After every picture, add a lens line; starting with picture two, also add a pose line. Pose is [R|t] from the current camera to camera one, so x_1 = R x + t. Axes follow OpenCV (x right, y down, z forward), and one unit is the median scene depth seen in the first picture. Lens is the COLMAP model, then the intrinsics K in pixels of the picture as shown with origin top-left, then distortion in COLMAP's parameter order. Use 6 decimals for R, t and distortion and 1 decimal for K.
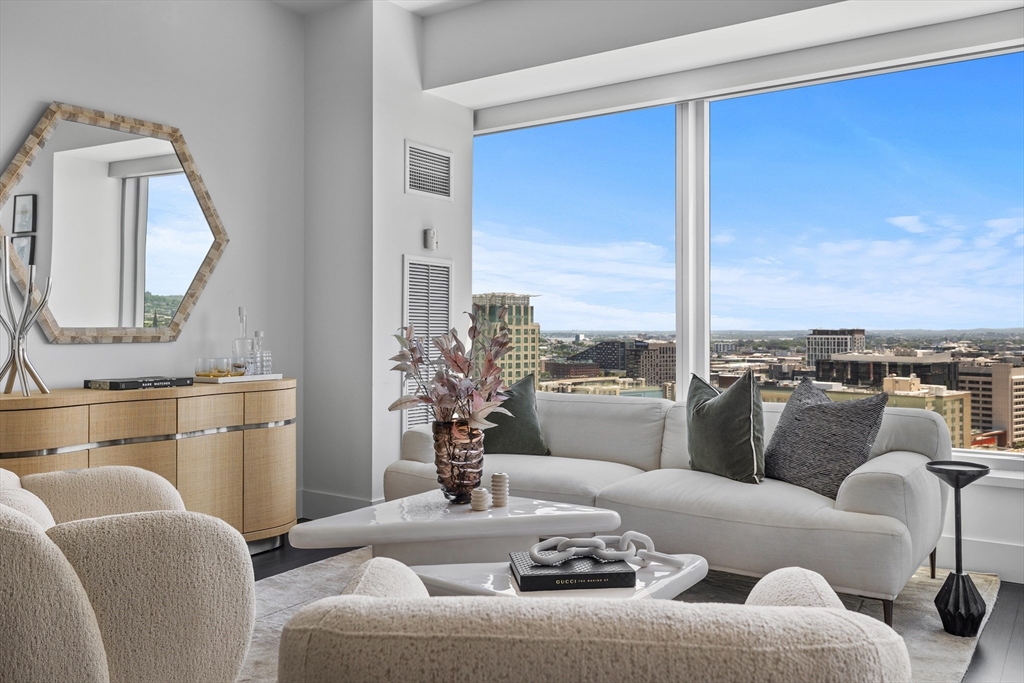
lens RADIAL K [[828.8, 0, 509.6], [0, 828.8, 320.7], [0, 0, 1]] dist [0.004790, -0.000014]
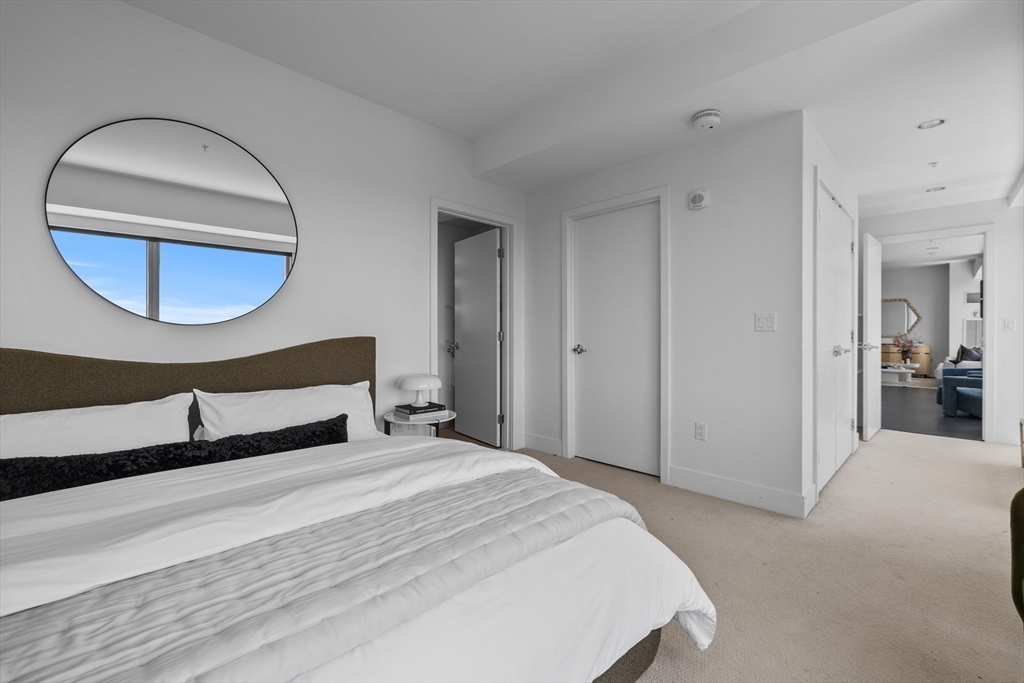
lens RADIAL K [[435.8, 0, 510.4], [0, 435.8, 333.7], [0, 0, 1]] dist [0.000761, 0.000126]
pose [[-0.176839, 0.004682, -0.984229, 3.224193], [0.008372, 0.999960, 0.003253, -0.036804], [0.984204, -0.007665, -0.176872, -1.184374]]
